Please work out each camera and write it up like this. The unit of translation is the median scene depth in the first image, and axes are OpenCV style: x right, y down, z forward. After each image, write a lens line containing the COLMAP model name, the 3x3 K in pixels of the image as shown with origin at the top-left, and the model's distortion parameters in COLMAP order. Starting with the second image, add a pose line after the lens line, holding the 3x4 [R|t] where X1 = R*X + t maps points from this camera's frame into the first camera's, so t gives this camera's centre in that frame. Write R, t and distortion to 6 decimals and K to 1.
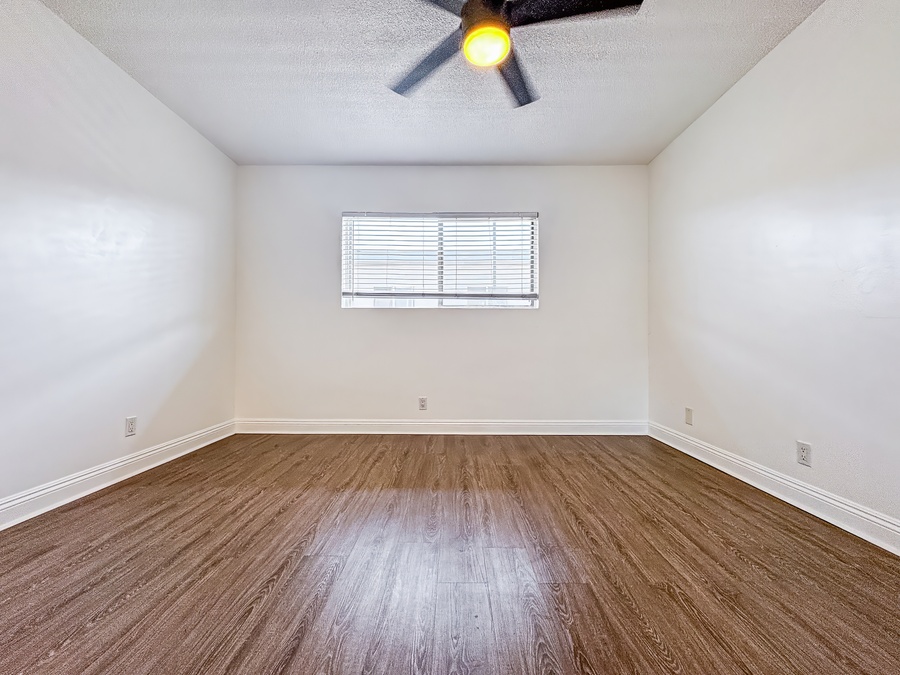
lens RADIAL K [[362.2, 0, 450.0], [0, 362.2, 337.5], [0, 0, 1]] dist [-0.000102, -0.000043]
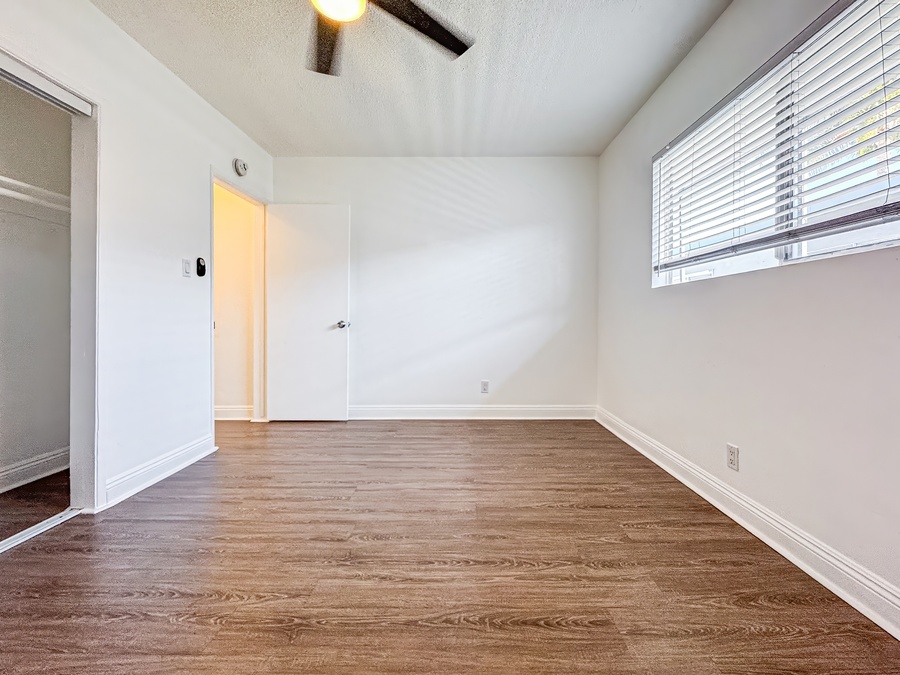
lens RADIAL K [[368.2, 0, 453.8], [0, 368.2, 323.4], [0, 0, 1]] dist [-0.000379, -0.000233]
pose [[-0.007304, 0.001195, -0.999973, 0.736200], [0.017882, 0.999840, 0.001064, -0.028145], [0.999813, -0.017874, -0.007324, 0.976835]]
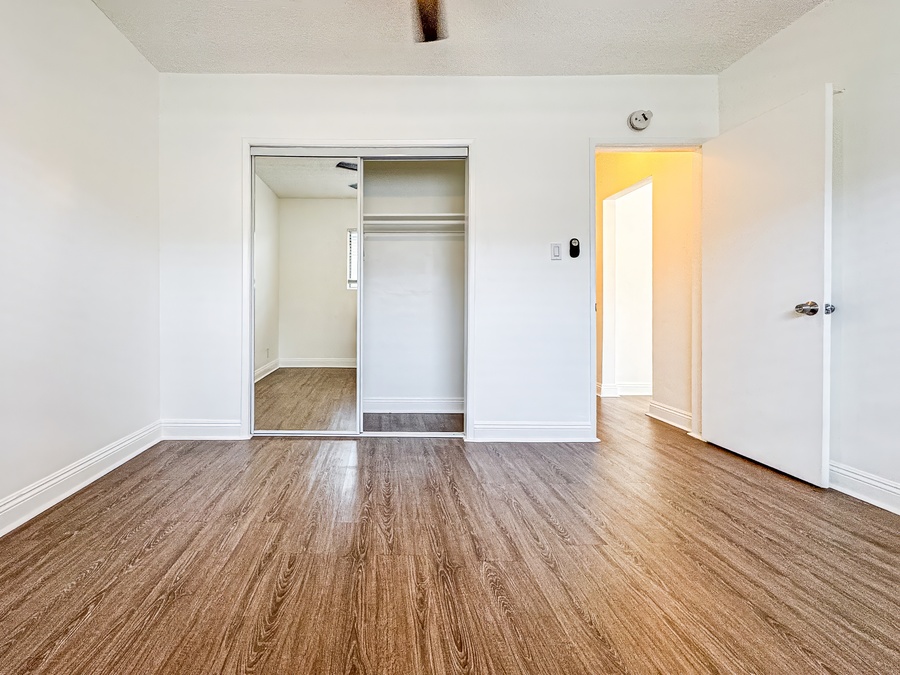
lens RADIAL K [[403.4, 0, 378.8], [0, 403.4, 303.7], [0, 0, 1]] dist [-0.000156, 0.000062]
pose [[-0.999955, -0.008501, -0.004212, 0.154634], [-0.008398, 0.999681, -0.023824, -0.009163], [0.004413, -0.023788, -0.999707, 1.454758]]
